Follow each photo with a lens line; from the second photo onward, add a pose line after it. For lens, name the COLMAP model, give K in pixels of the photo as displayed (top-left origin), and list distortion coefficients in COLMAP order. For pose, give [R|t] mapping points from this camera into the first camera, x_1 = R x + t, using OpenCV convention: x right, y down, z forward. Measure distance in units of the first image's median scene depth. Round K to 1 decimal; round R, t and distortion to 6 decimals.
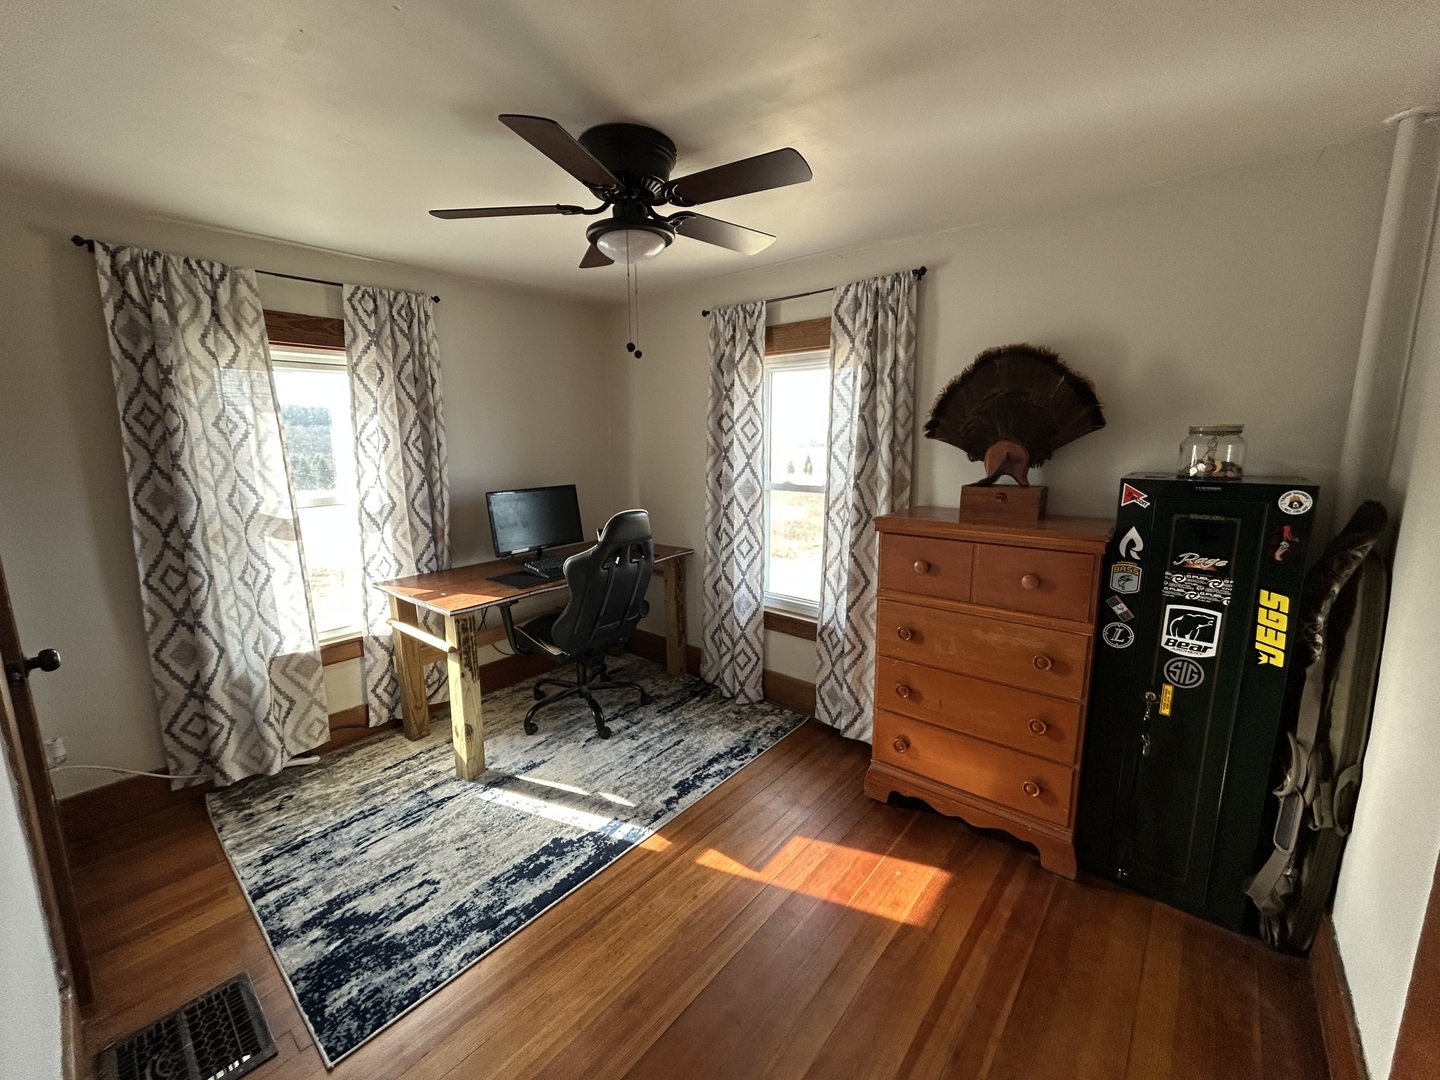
lens RADIAL K [[580.5, 0, 720.4], [0, 580.5, 537.3], [0, 0, 1]] dist [0.001855, 0.000214]
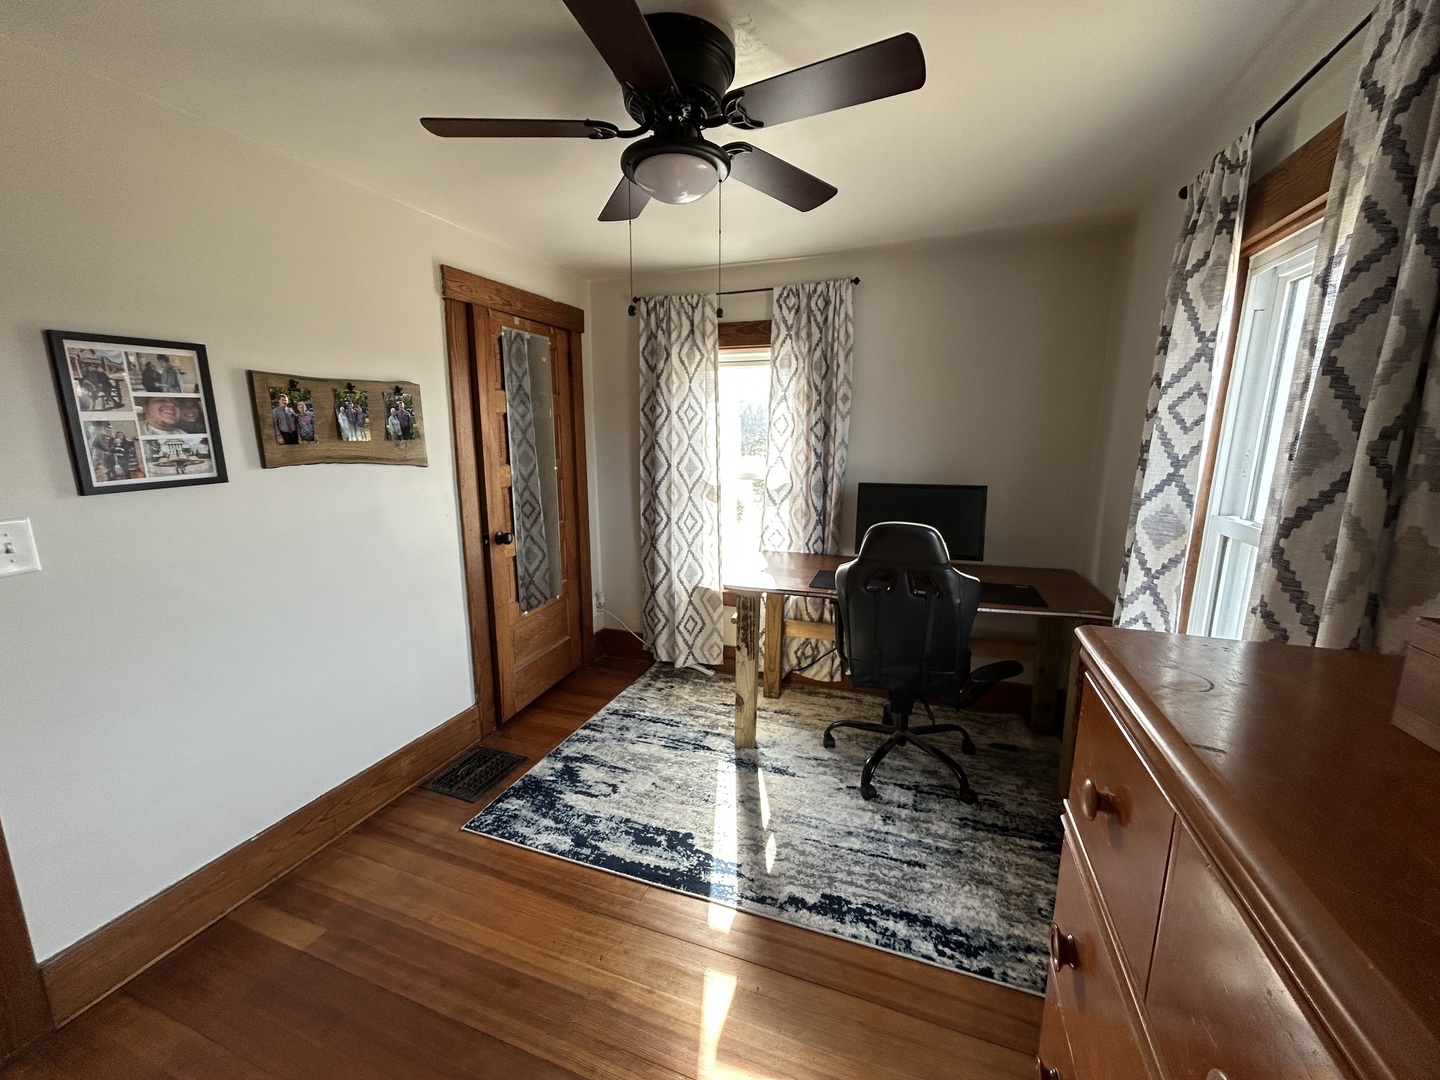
lens RADIAL K [[580.5, 0, 720.4], [0, 580.5, 537.3], [0, 0, 1]] dist [0.001855, 0.000214]
pose [[0.344934, 0.183129, -0.920589, 0.479902], [-0.169290, 0.976837, 0.130887, -0.091945], [0.923234, 0.110699, 0.367946, 0.562522]]
